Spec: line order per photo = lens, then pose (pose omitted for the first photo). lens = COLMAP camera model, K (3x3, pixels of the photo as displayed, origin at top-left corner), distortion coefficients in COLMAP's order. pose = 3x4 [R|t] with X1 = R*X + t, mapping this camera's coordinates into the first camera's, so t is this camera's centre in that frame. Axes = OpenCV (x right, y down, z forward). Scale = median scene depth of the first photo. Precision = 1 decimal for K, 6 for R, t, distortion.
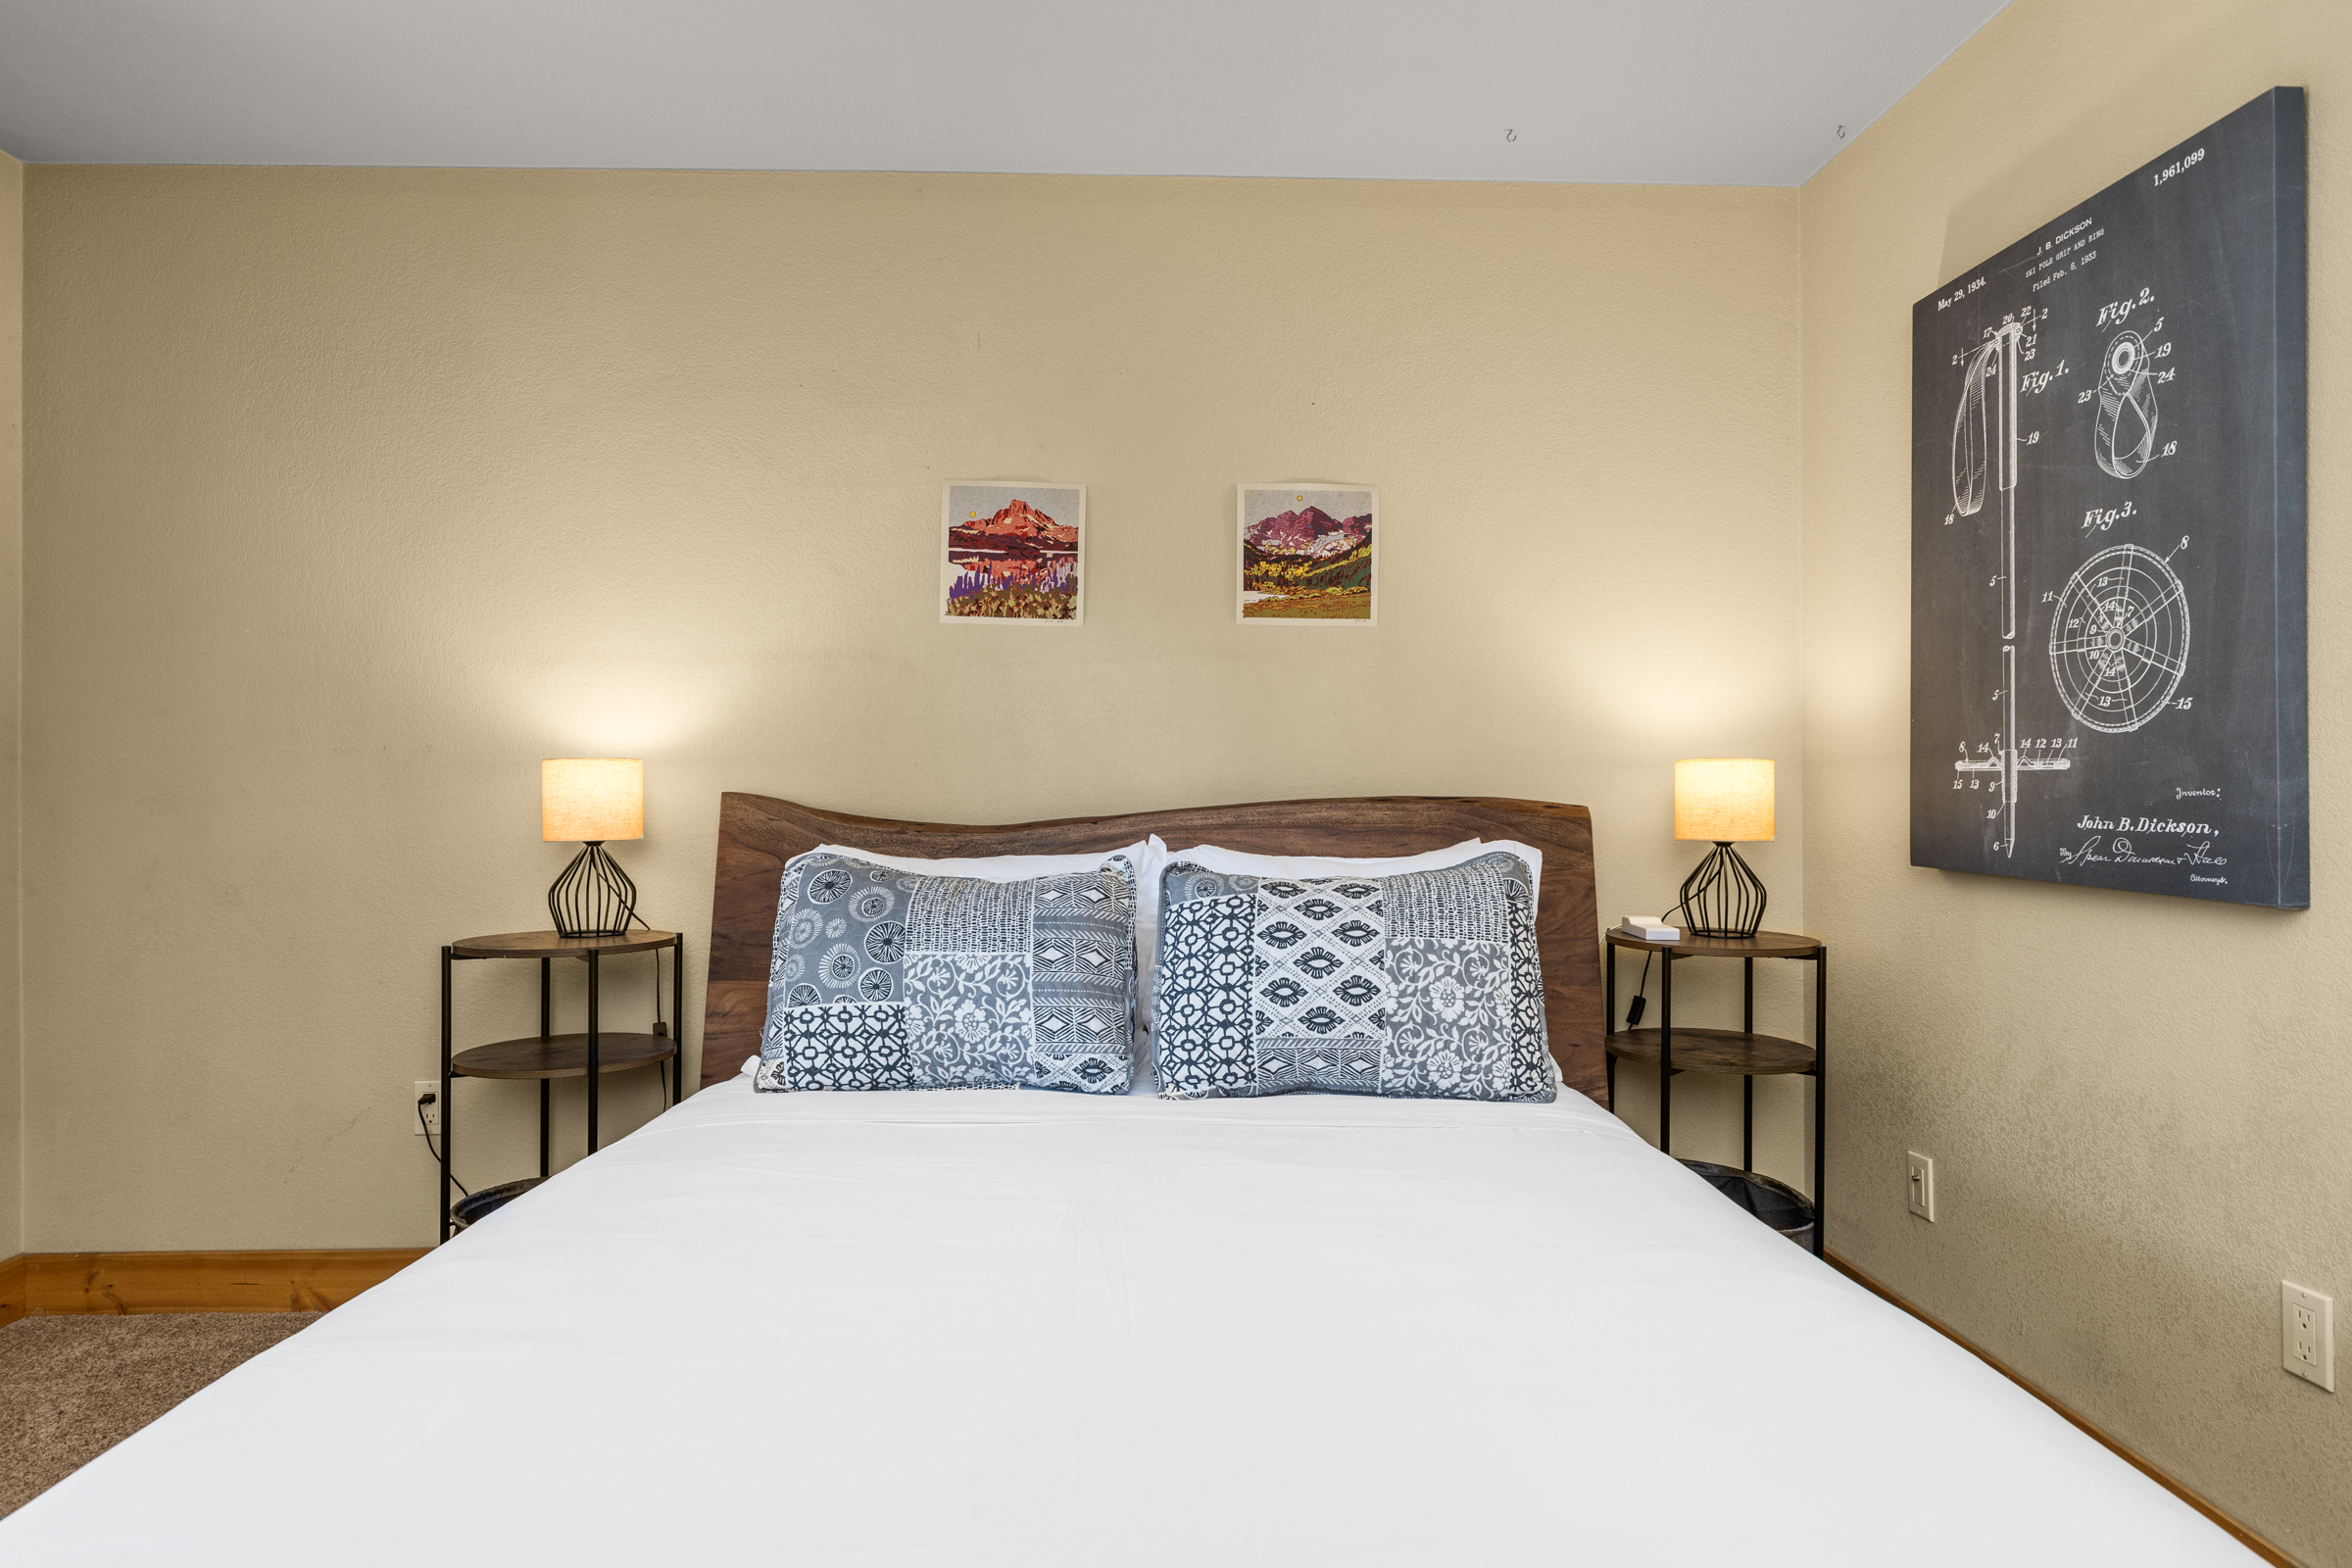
lens RADIAL K [[1323.5, 0, 1176.1], [0, 1323.5, 784.8], [0, 0, 1]] dist [0.005309, 0.000028]
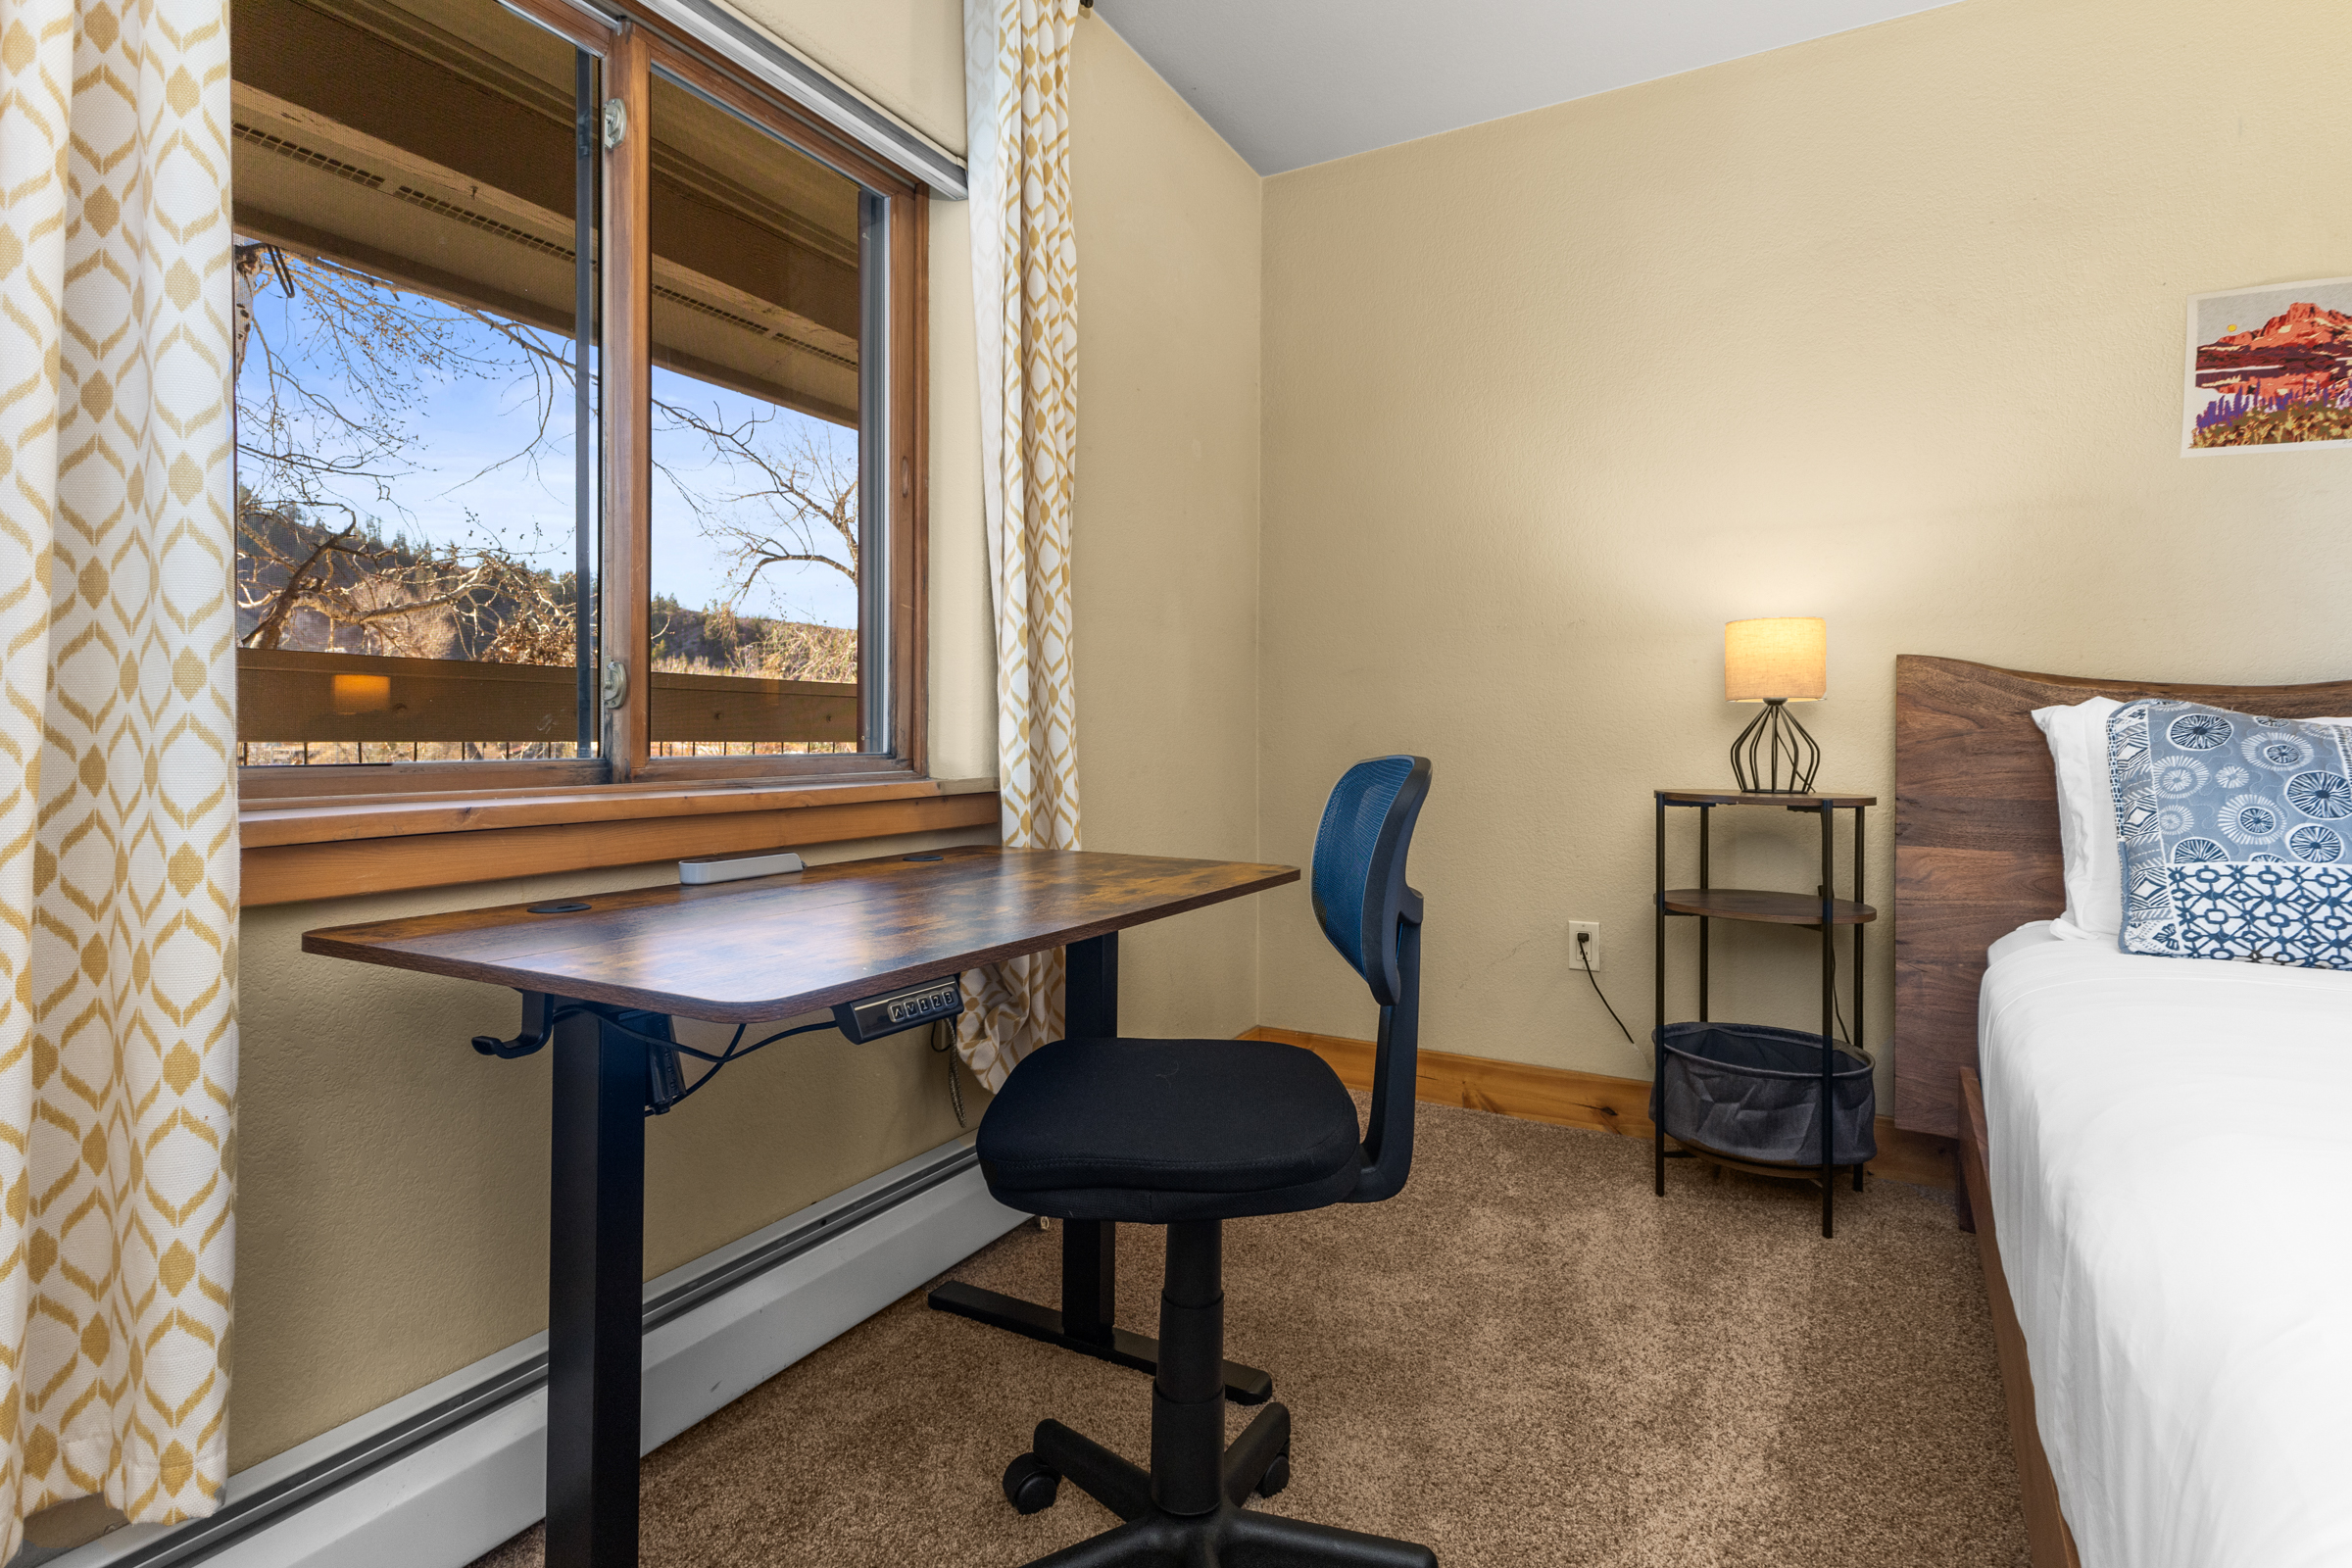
lens RADIAL K [[1161.9, 0, 1169.2], [0, 1161.9, 724.6], [0, 0, 1]] dist [0.016527, -0.008420]
pose [[0.853802, 0.006988, -0.520550, -0.462984], [-0.008453, 0.999964, -0.000442, 0.081743], [0.520529, 0.004778, 0.853831, -0.019862]]
